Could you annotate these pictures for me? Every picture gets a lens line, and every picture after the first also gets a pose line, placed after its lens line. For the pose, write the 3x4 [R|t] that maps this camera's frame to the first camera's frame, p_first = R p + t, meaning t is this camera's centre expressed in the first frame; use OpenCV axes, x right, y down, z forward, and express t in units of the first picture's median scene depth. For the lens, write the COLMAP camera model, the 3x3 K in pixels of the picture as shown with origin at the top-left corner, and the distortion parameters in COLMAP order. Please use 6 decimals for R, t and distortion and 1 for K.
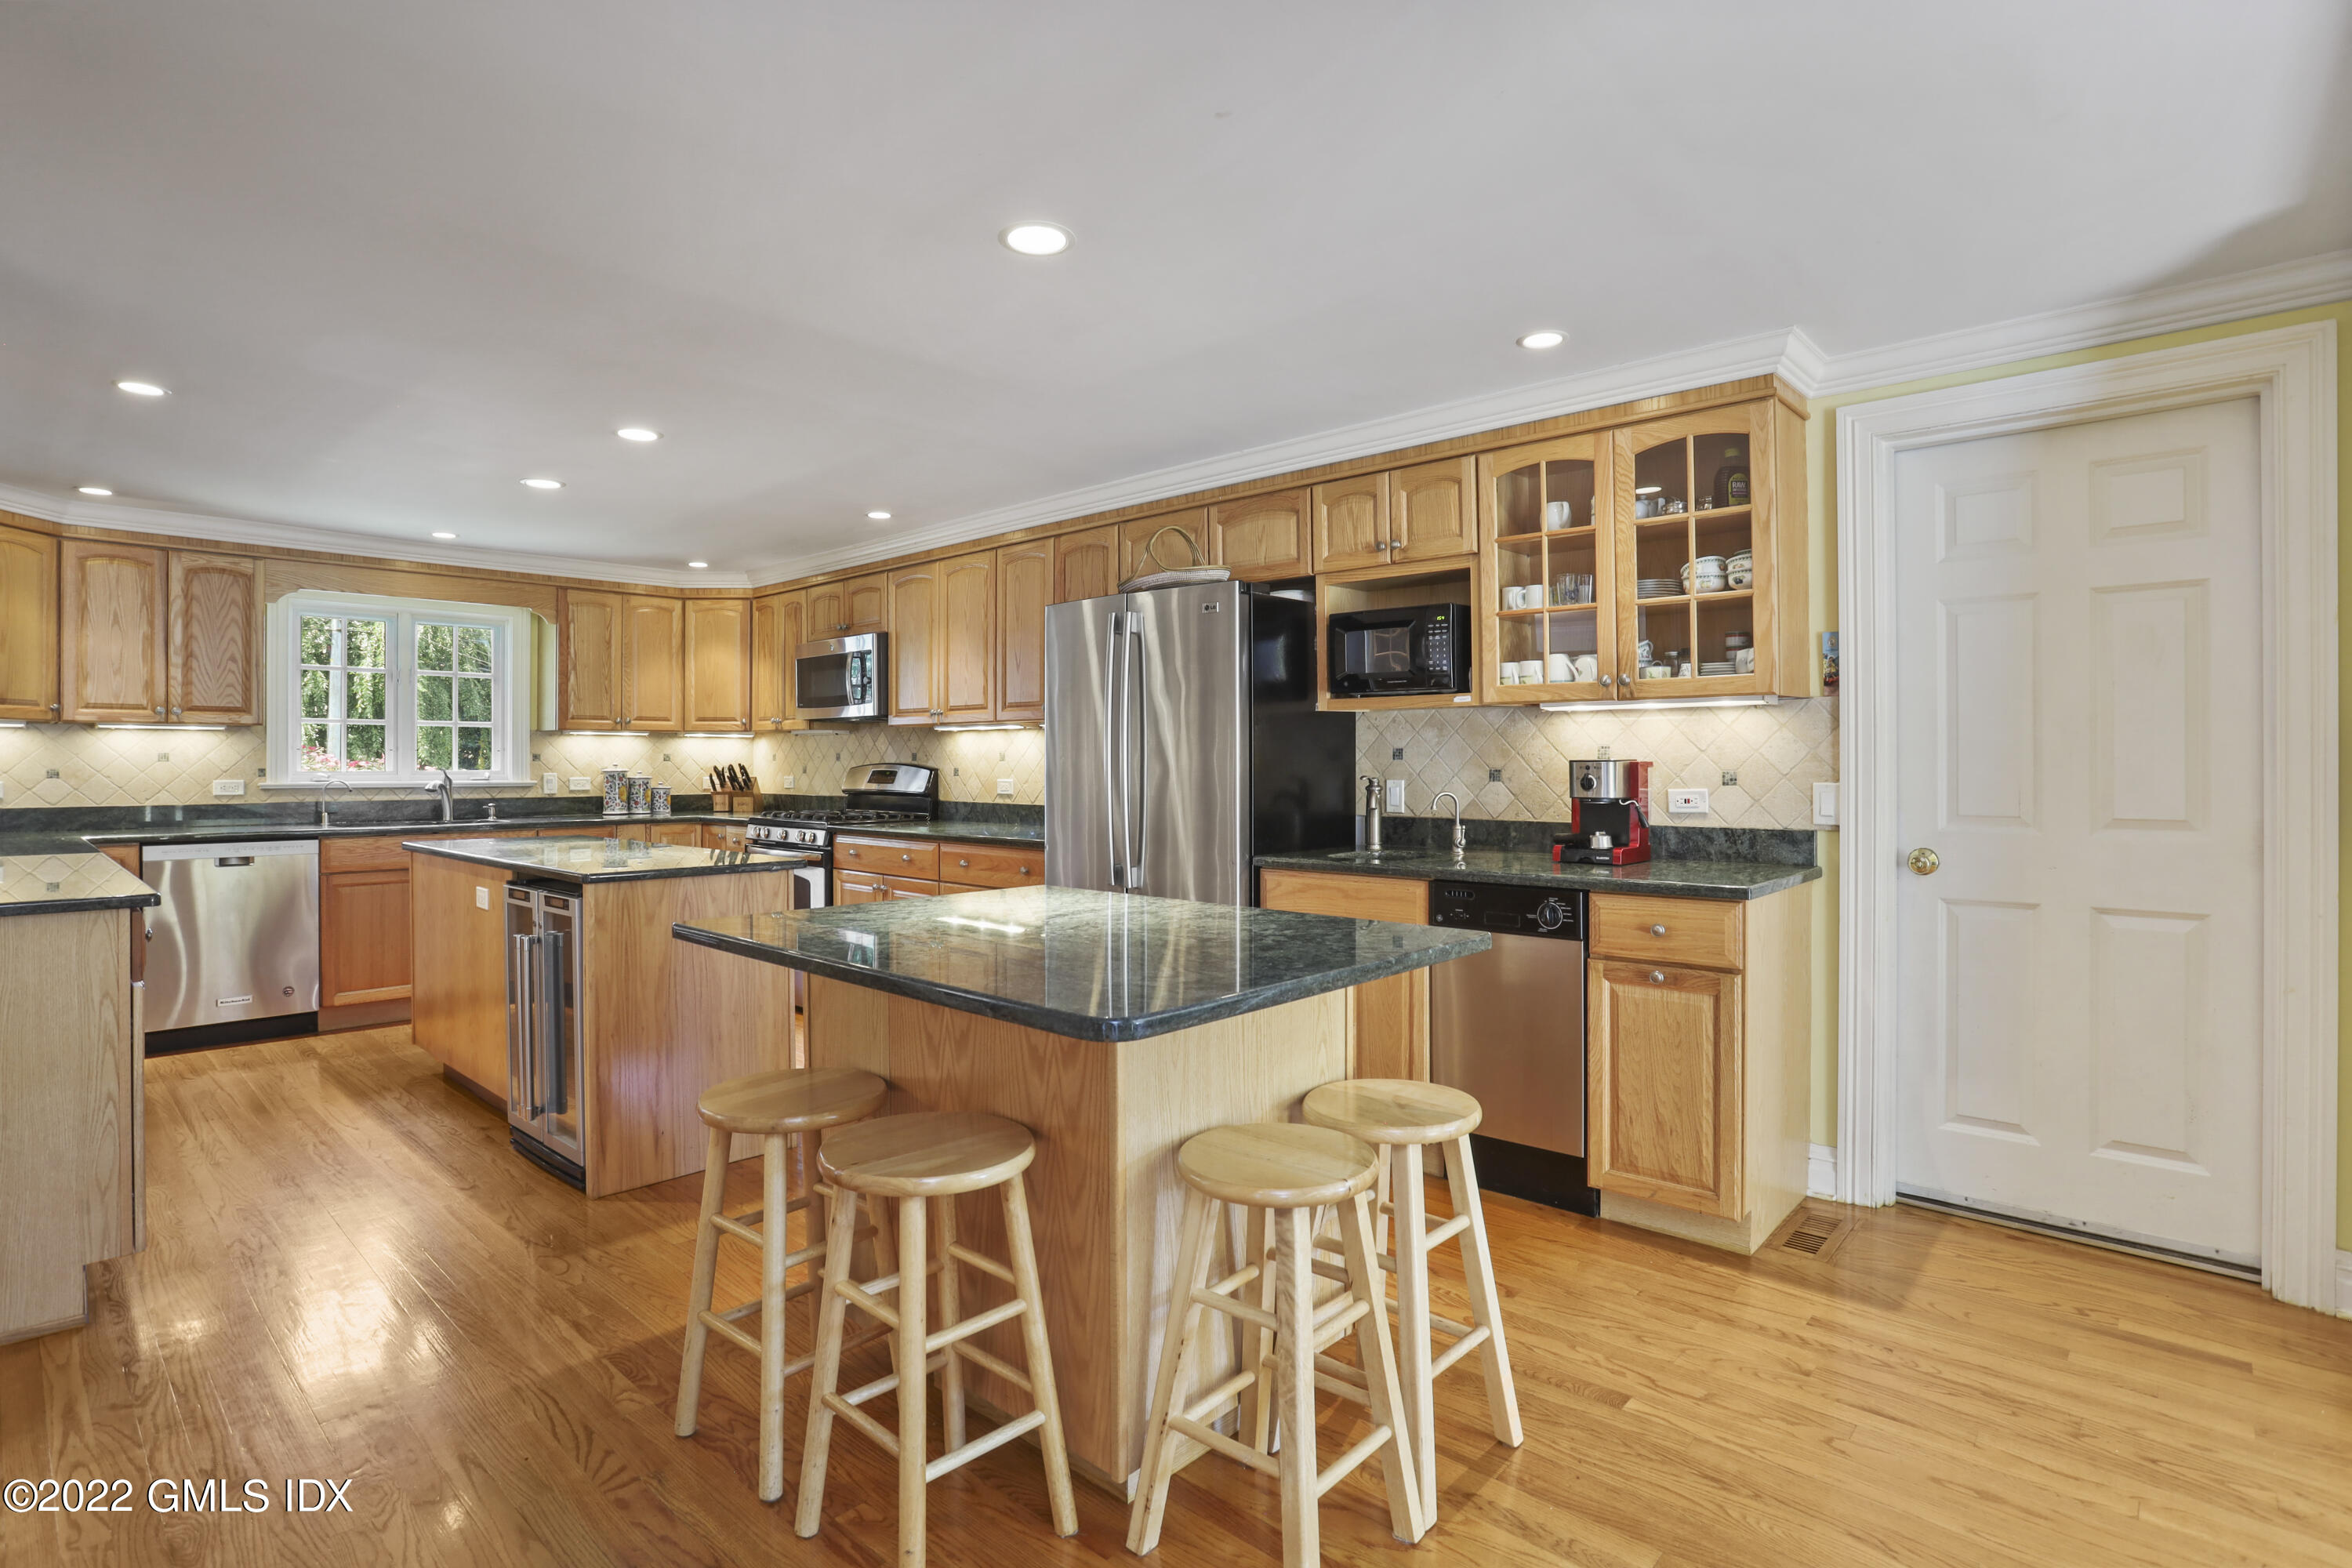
lens RADIAL K [[1161.0, 0, 1175.8], [0, 1161.0, 776.6], [0, 0, 1]] dist [-0.066228, 0.025128]
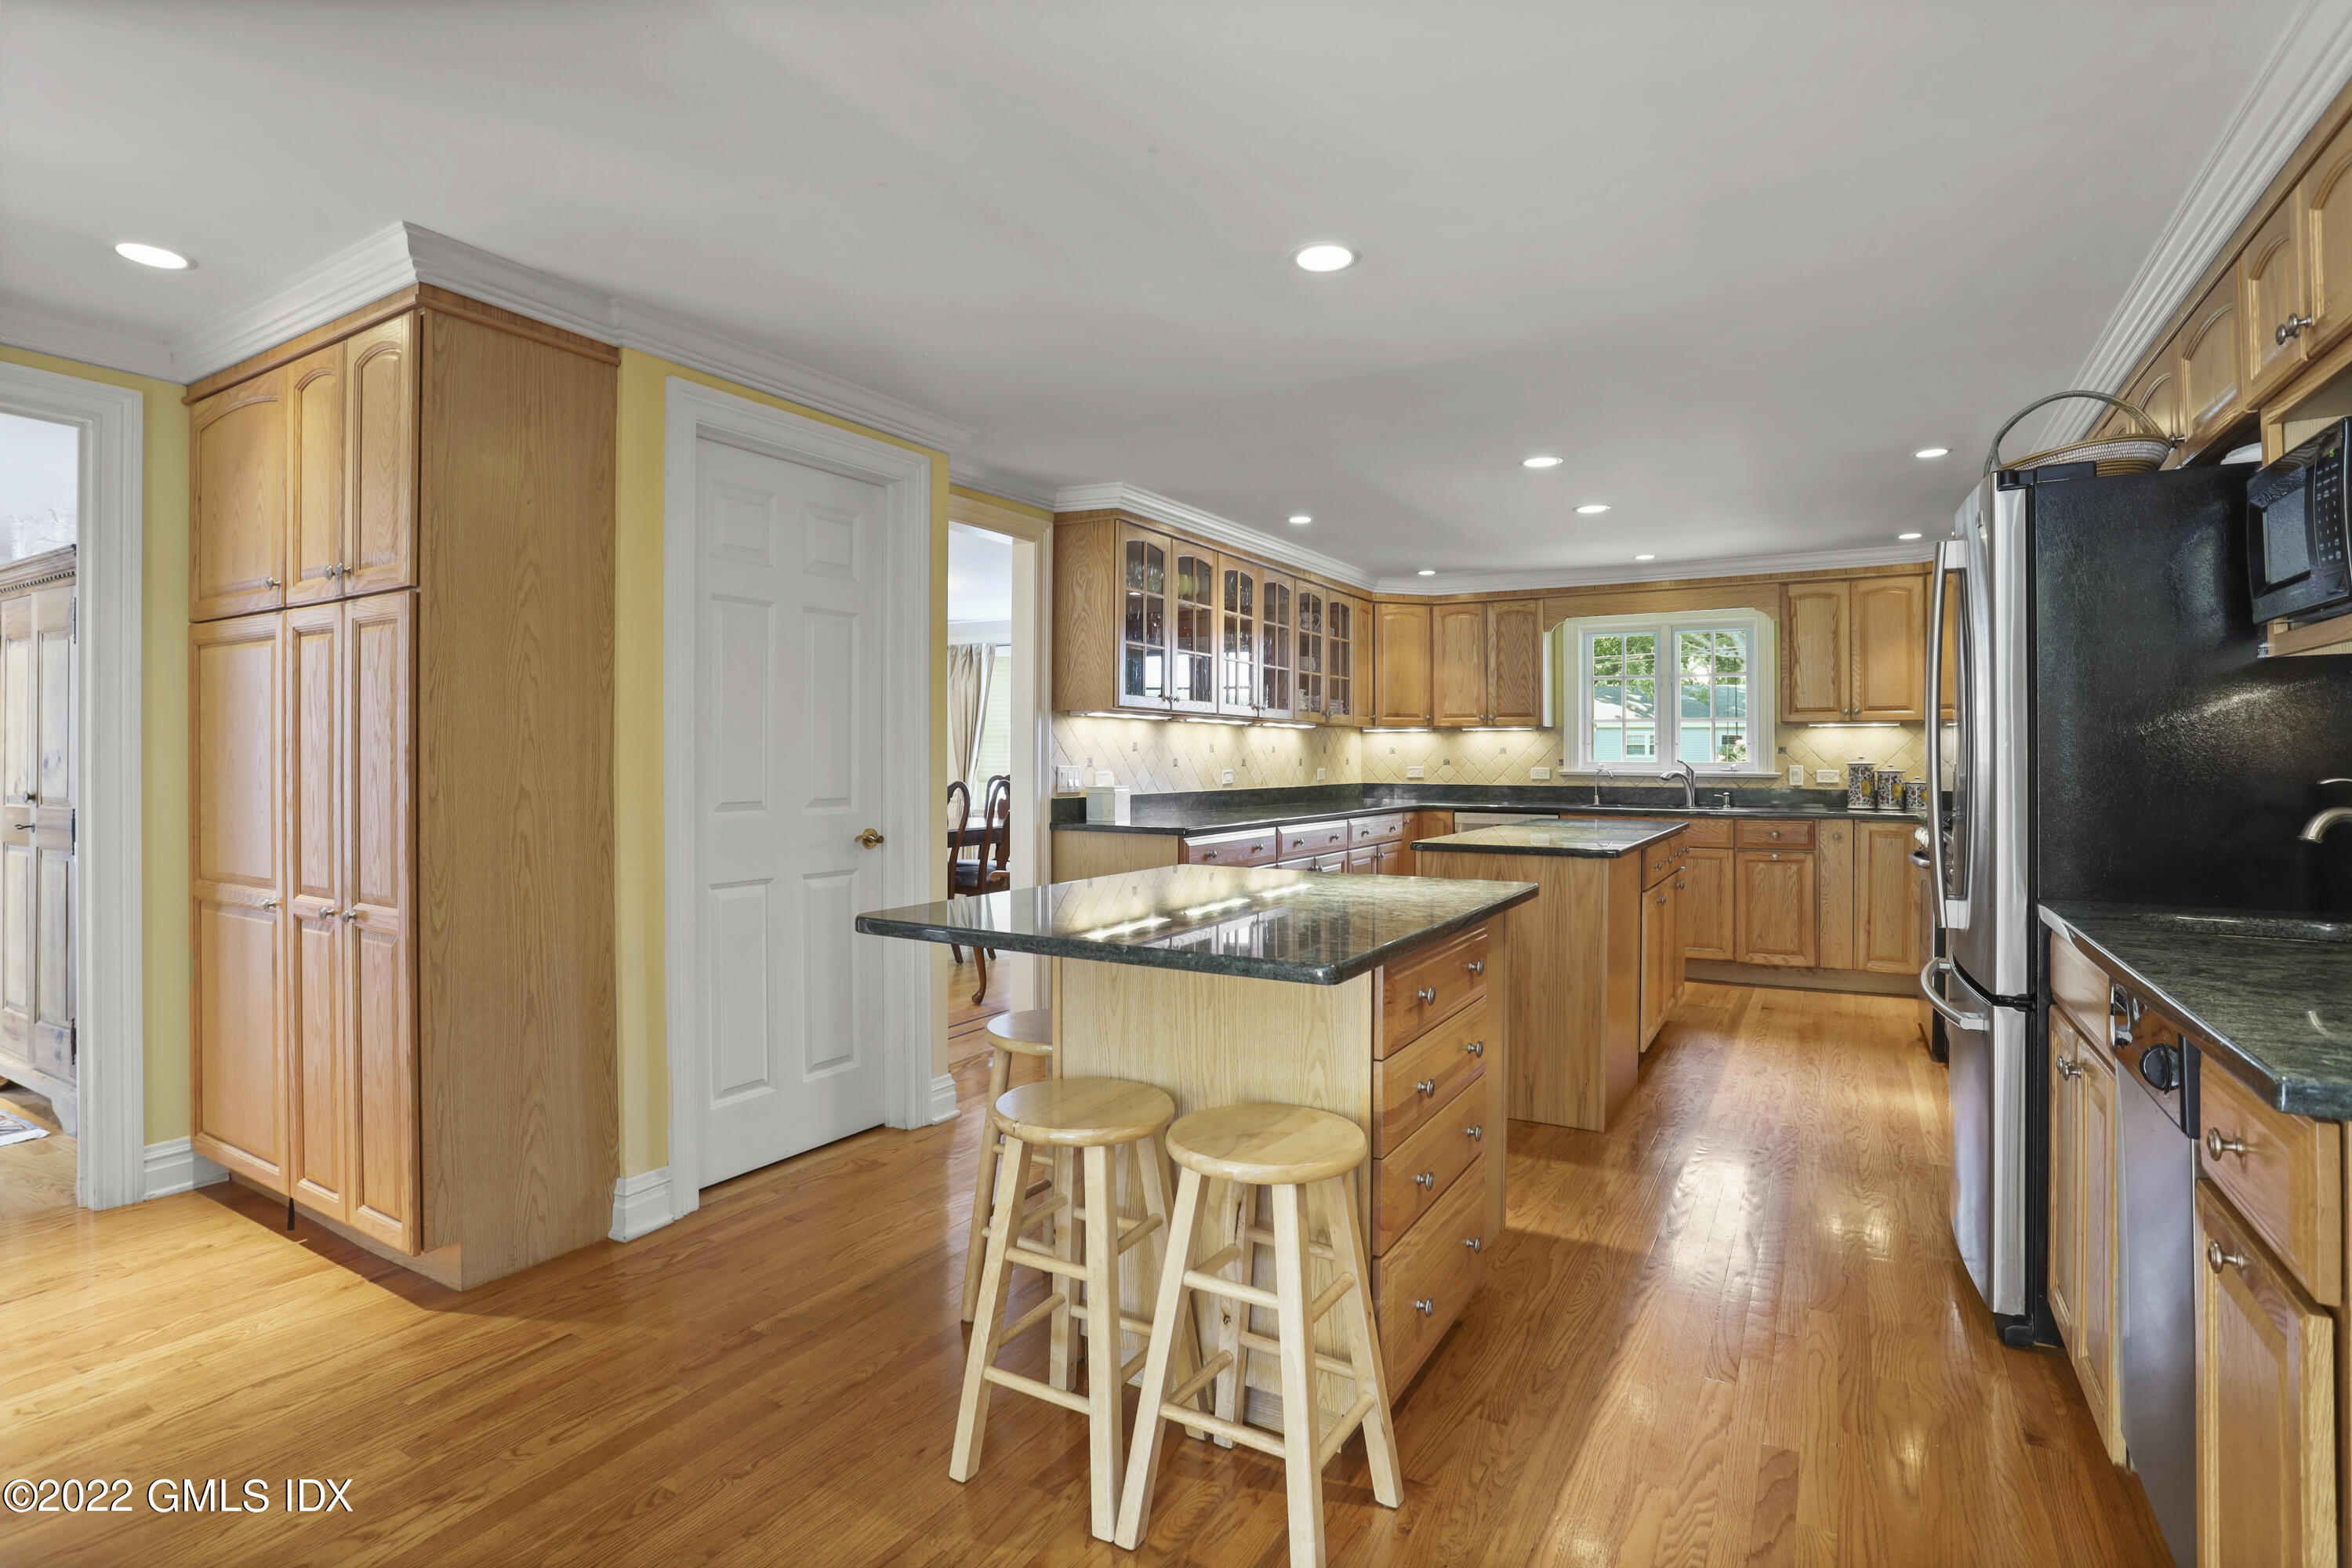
lens RADIAL K [[1161.0, 0, 1171.0], [0, 1161.0, 776.4], [0, 0, 1]] dist [-0.066228, 0.025128]
pose [[0.211003, 0.017790, -0.977324, 0.355517], [-0.014150, 0.999785, 0.015144, -0.000970], [0.977383, 0.010634, 0.211209, 0.254894]]
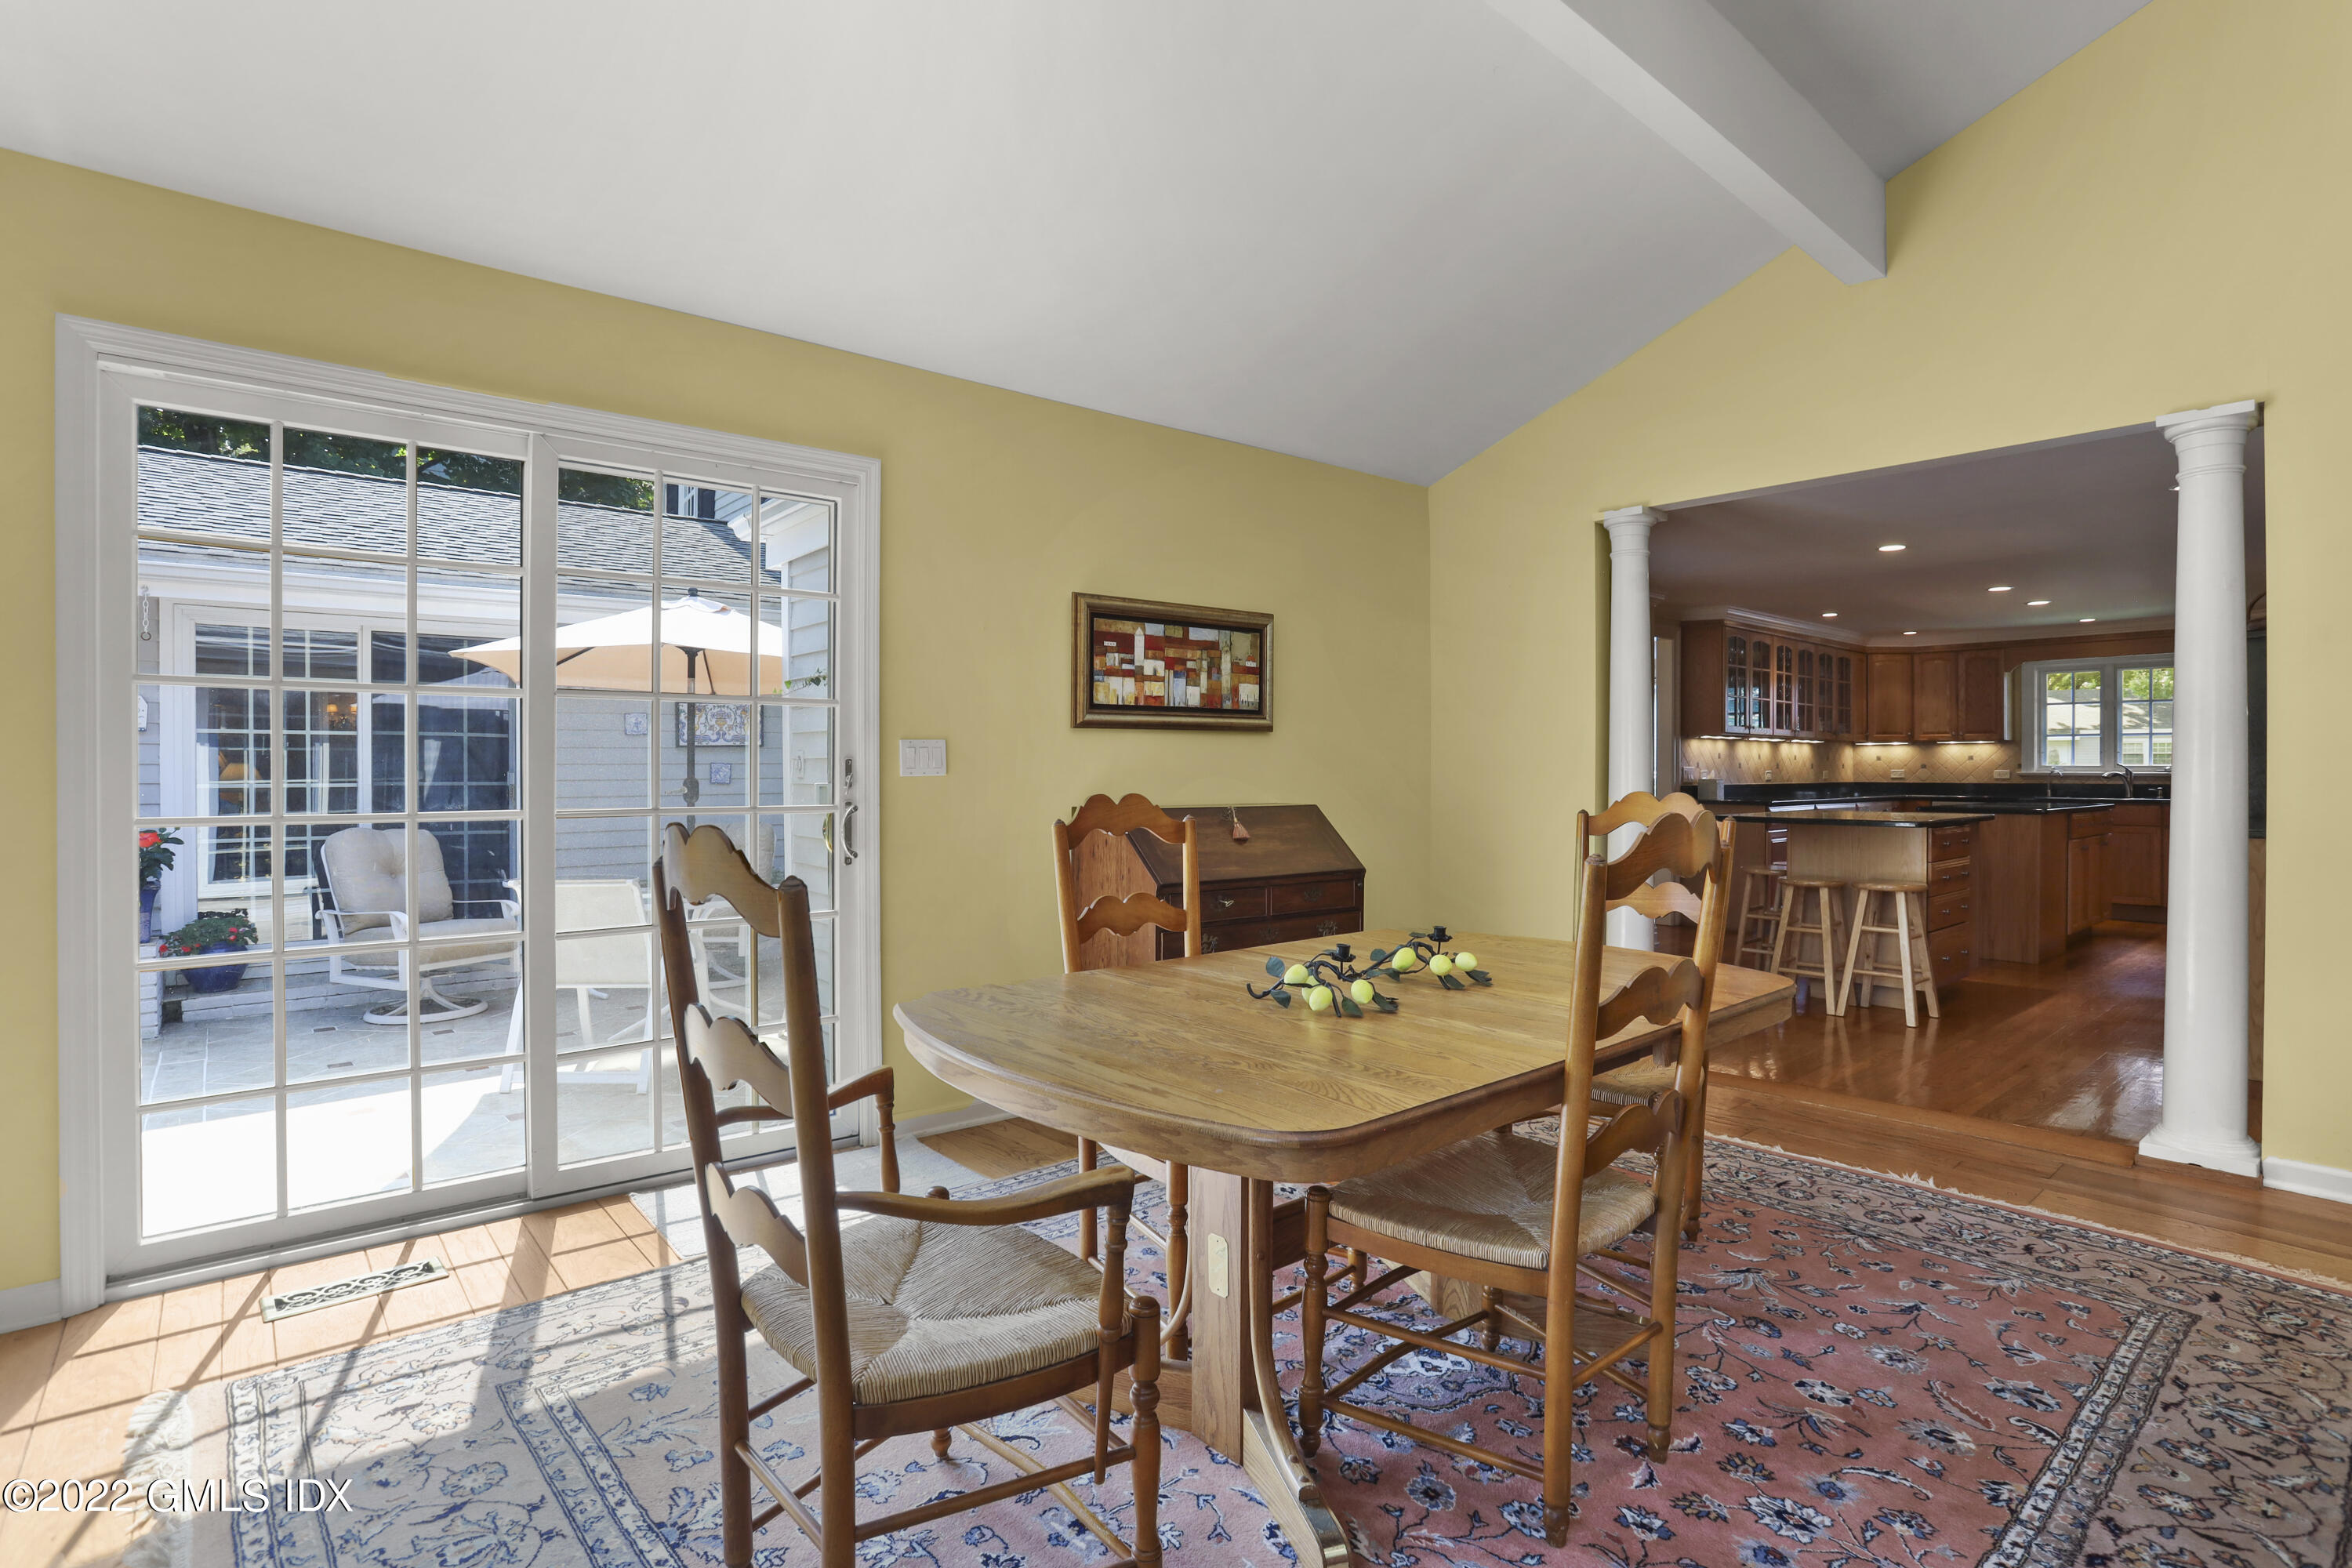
lens RADIAL K [[1161.0, 0, 1166.0], [0, 1161.0, 786.5], [0, 0, 1]] dist [-0.066228, 0.025128]
pose [[-0.120195, 0.016904, -0.992606, 1.010857], [-0.011885, 0.999759, 0.018465, 0.010857], [0.992679, 0.014017, -0.119965, -0.110037]]
